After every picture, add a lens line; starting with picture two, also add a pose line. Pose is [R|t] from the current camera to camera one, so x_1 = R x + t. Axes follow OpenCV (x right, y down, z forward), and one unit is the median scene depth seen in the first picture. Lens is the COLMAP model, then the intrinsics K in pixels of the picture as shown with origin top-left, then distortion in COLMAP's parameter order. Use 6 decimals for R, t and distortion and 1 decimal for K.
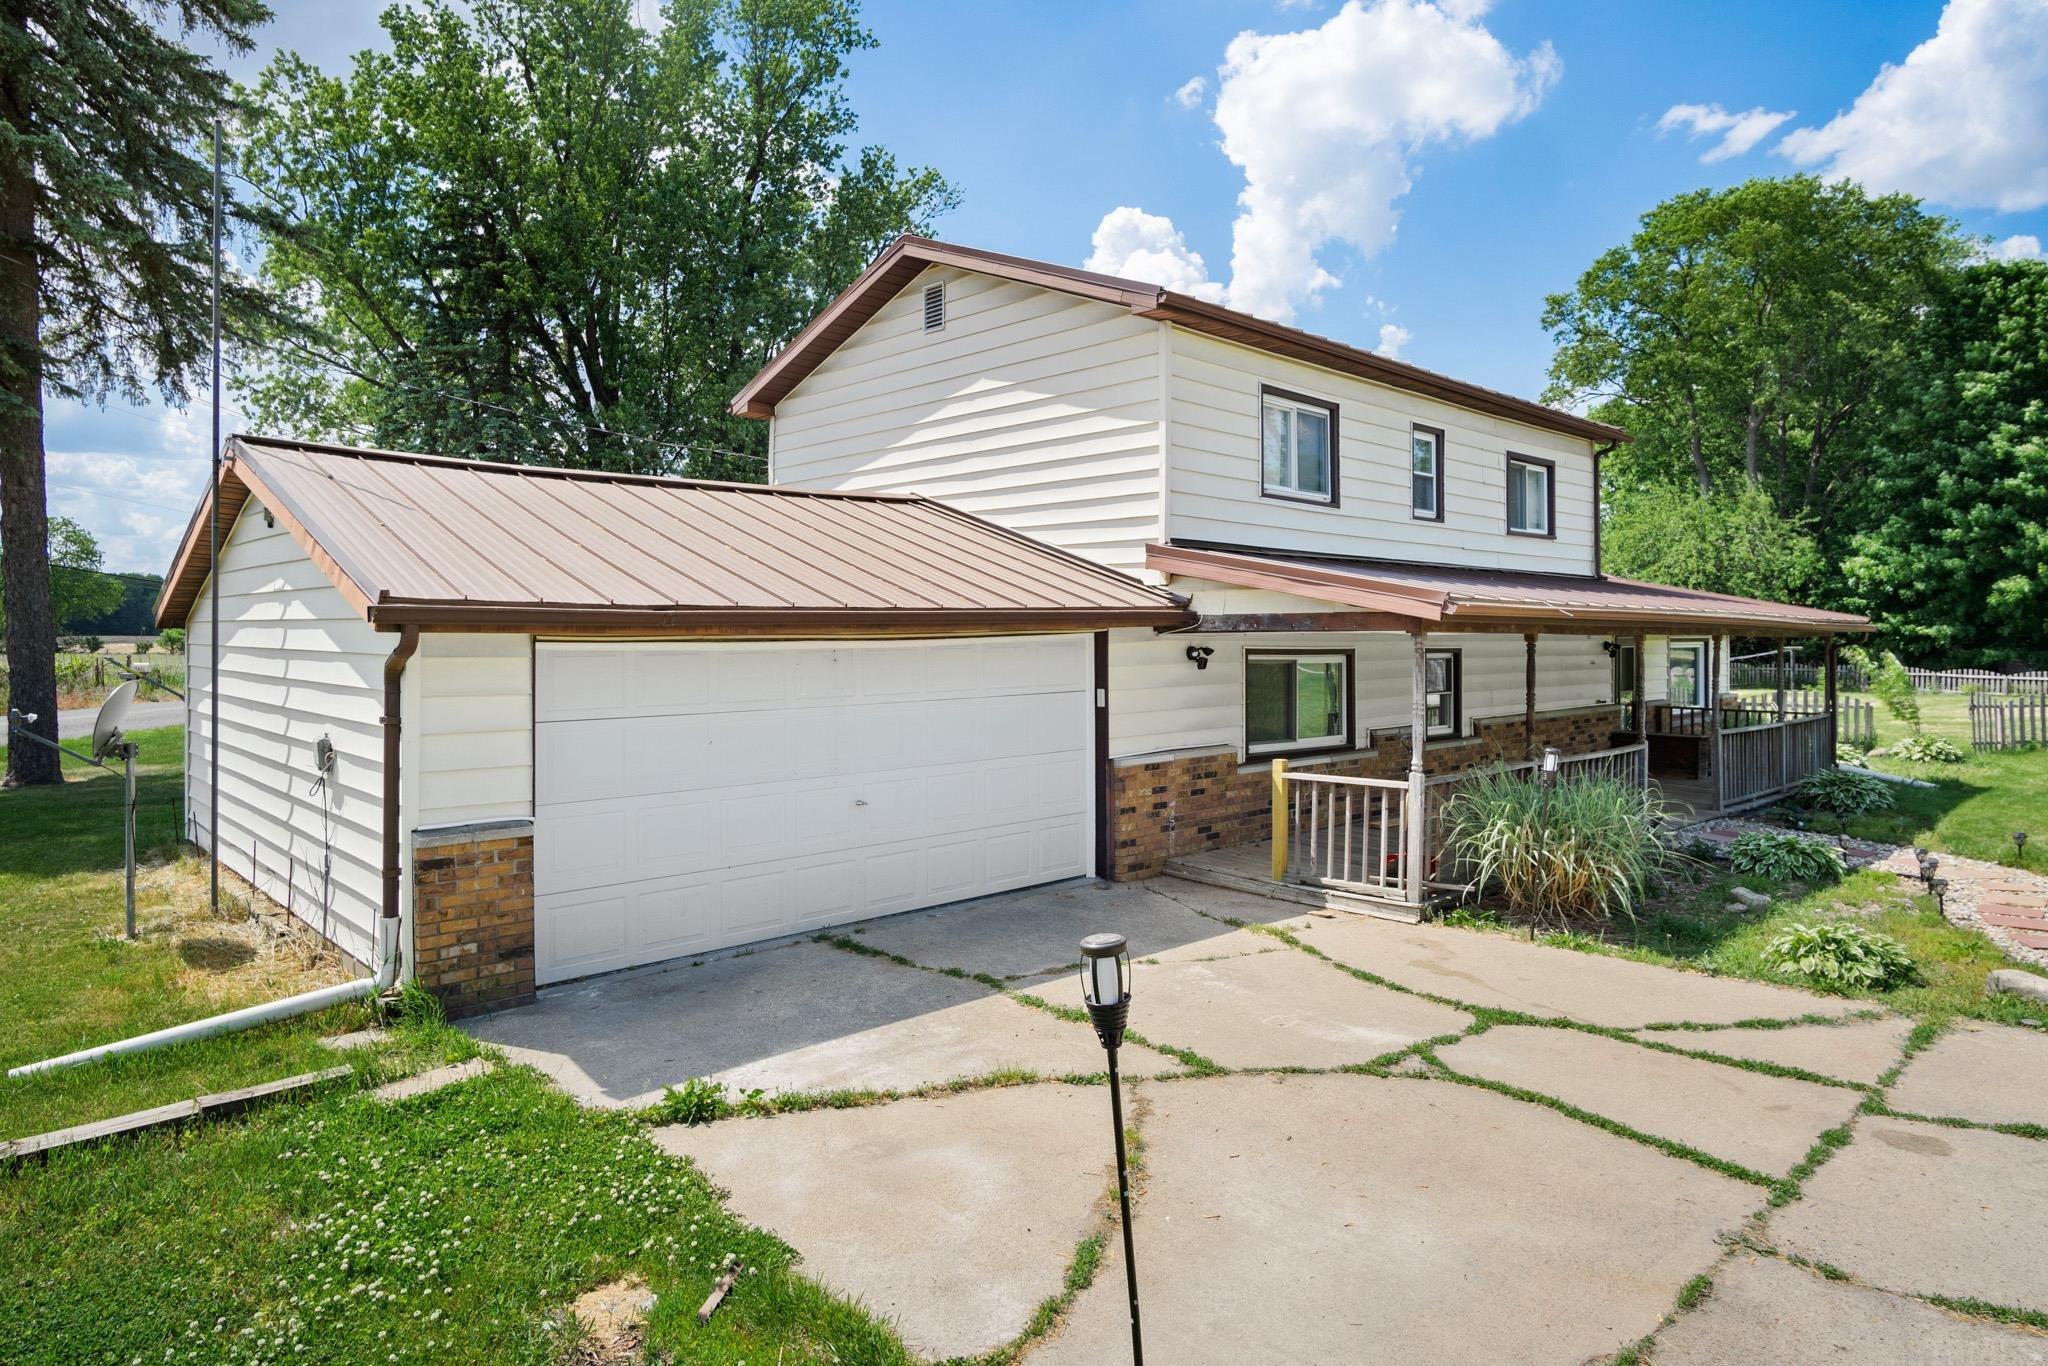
lens RADIAL K [[1220.2, 0, 1028.6], [0, 1220.2, 640.6], [0, 0, 1]] dist [-0.004801, -0.000084]
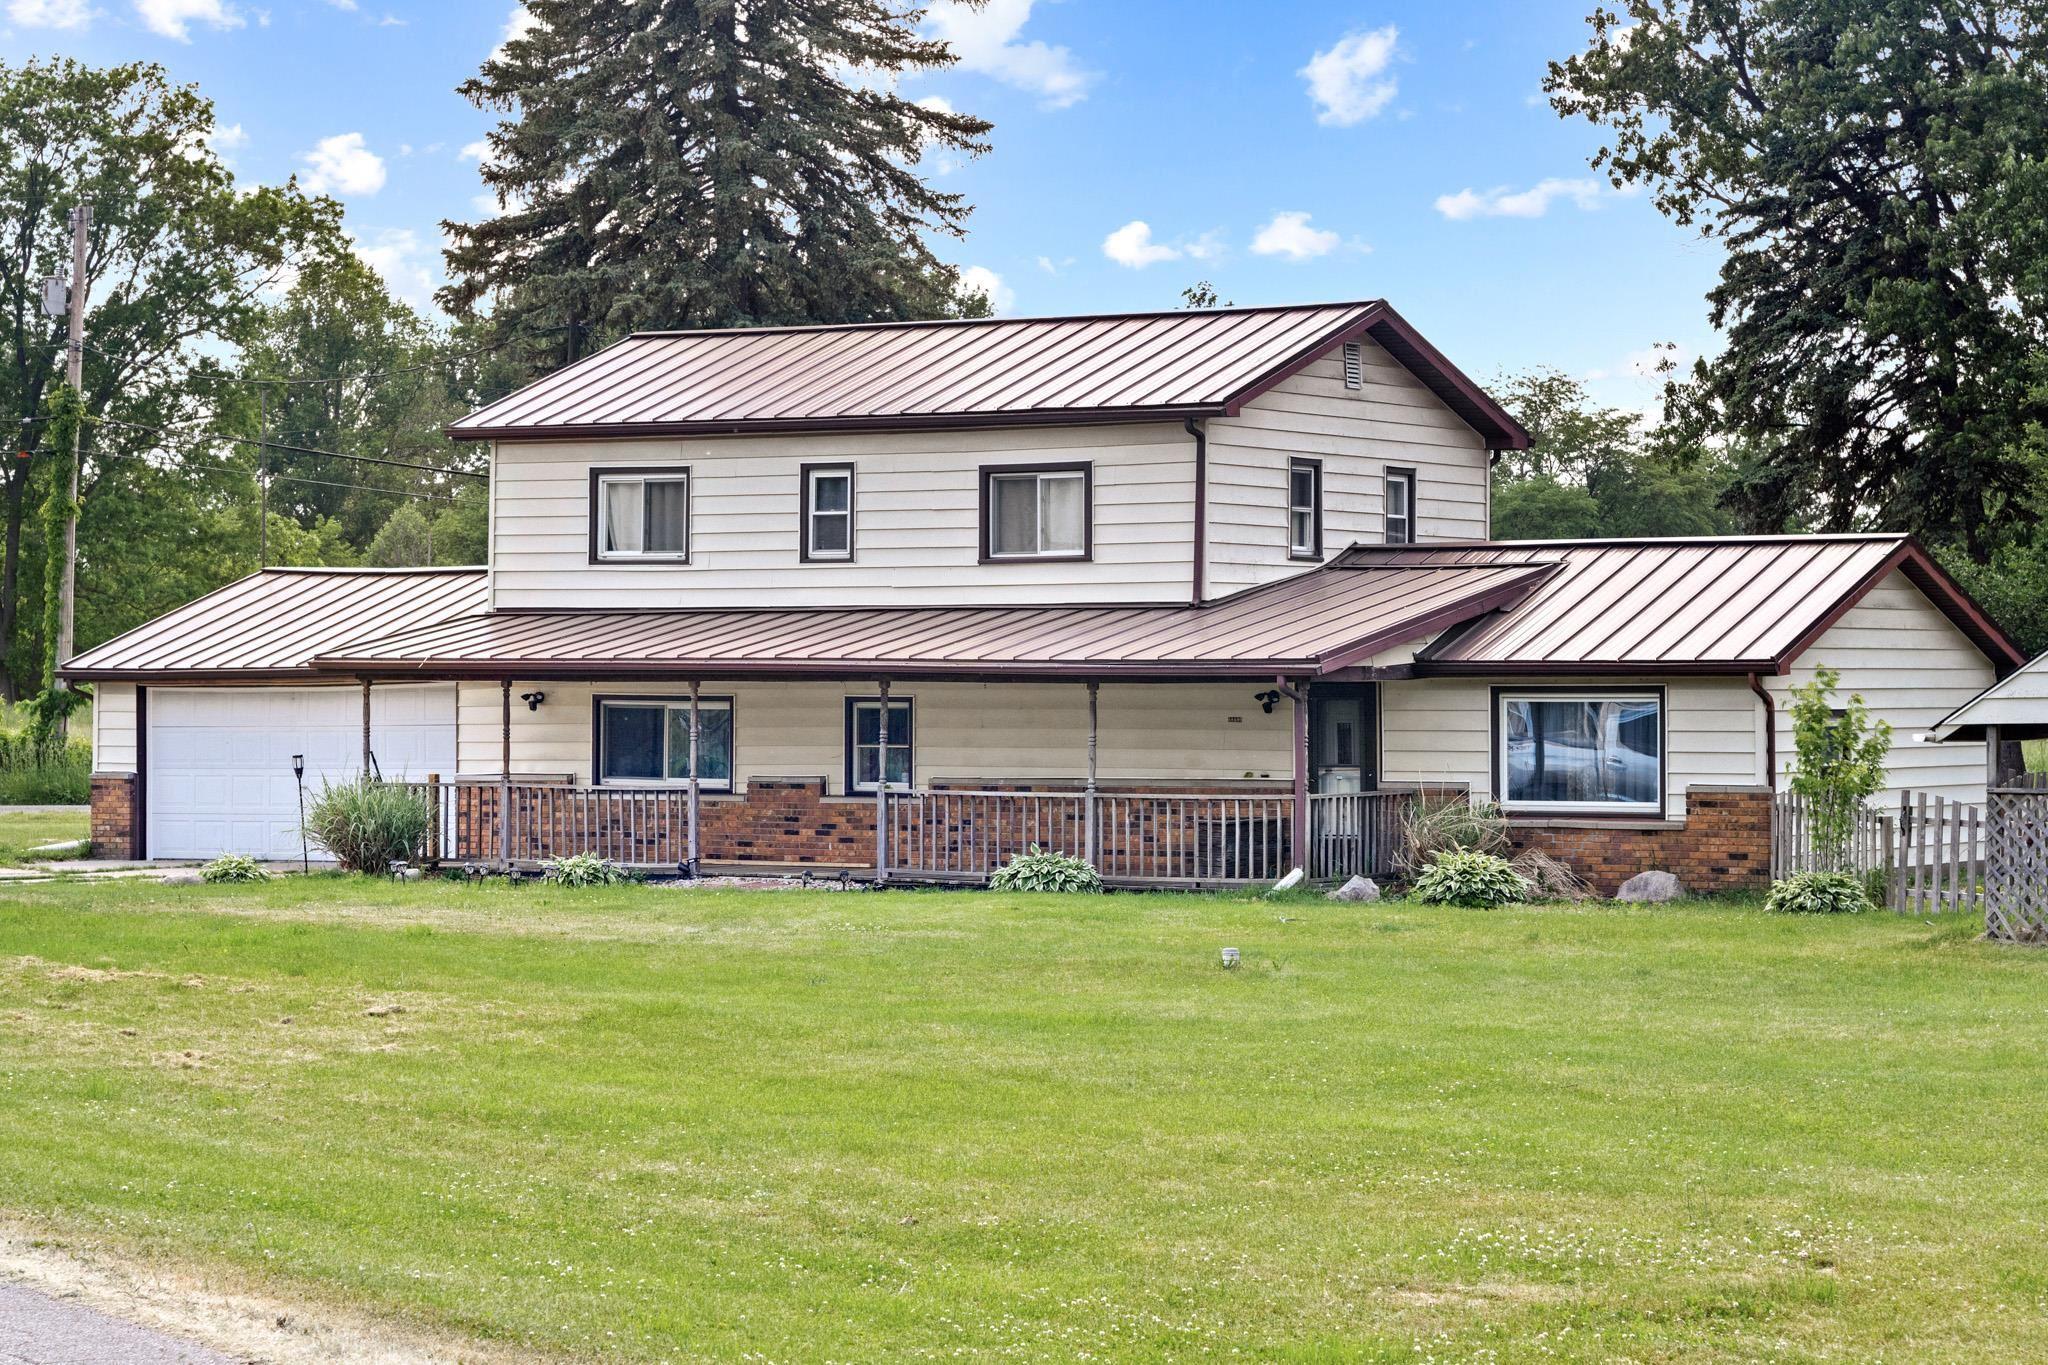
lens RADIAL K [[4731.6, 0, 1024.0], [0, 4731.6, 682.5], [0, 0, 1]] dist [0.098806, 0.710411]
pose [[0.250659, -0.002673, -0.968072, 4.944662], [-0.004434, 0.999983, -0.003909, 0.011494], [0.968065, 0.005272, 0.250643, 0.276263]]
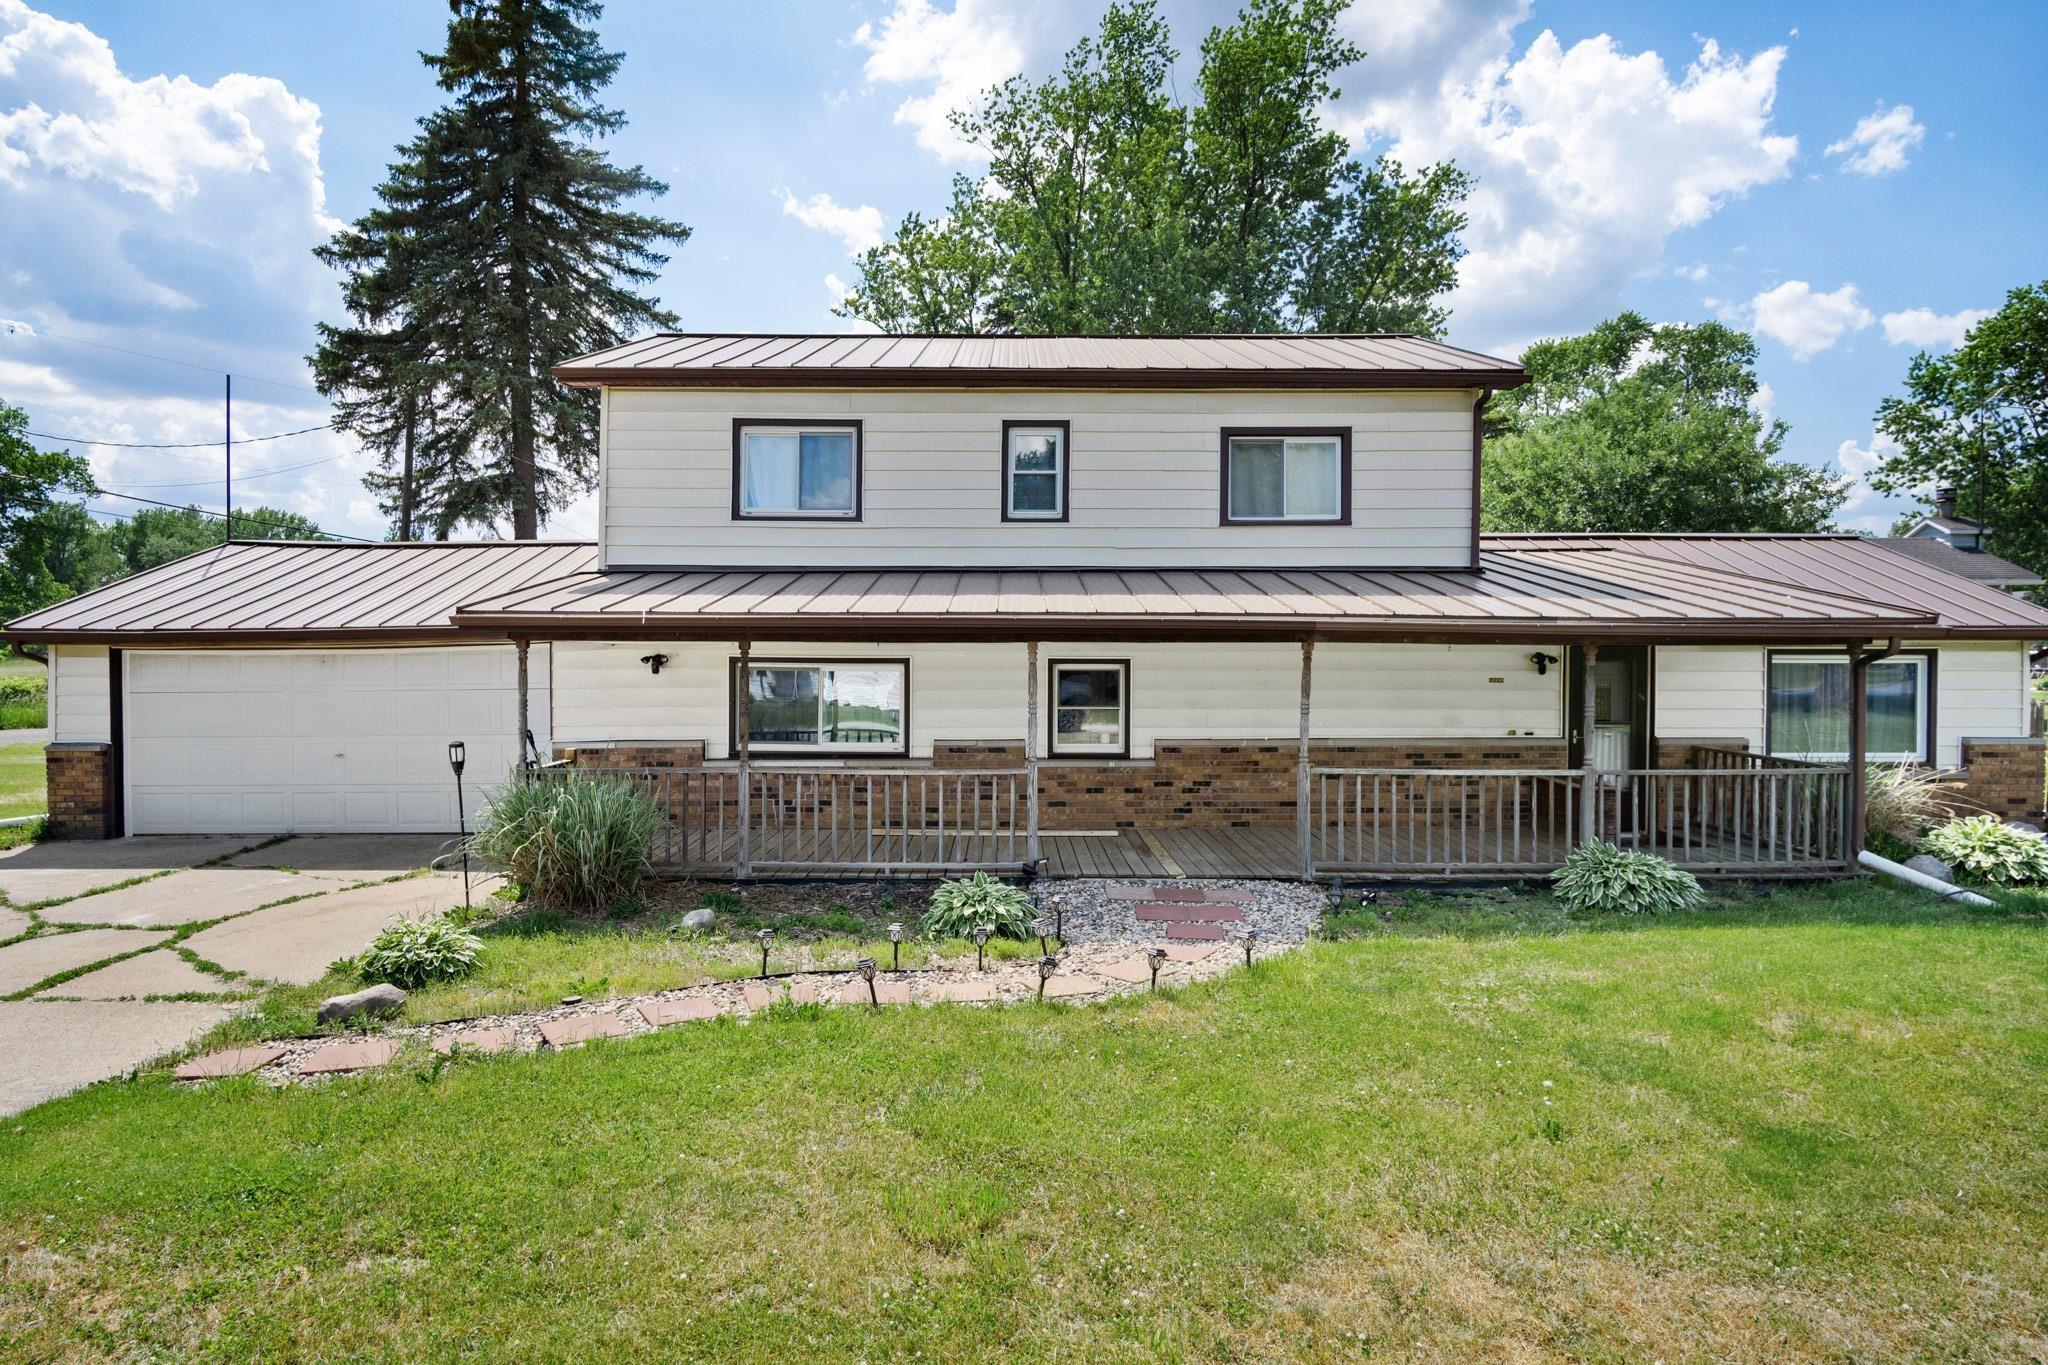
lens RADIAL K [[1133.2, 0, 1000.1], [0, 1133.2, 677.1], [0, 0, 1]] dist [-0.009558, -0.000742]
pose [[0.722209, 0.015534, -0.691501, 1.138692], [-0.002381, 0.999798, 0.019973, 0.003896], [0.691671, -0.012779, 0.722100, 0.441293]]
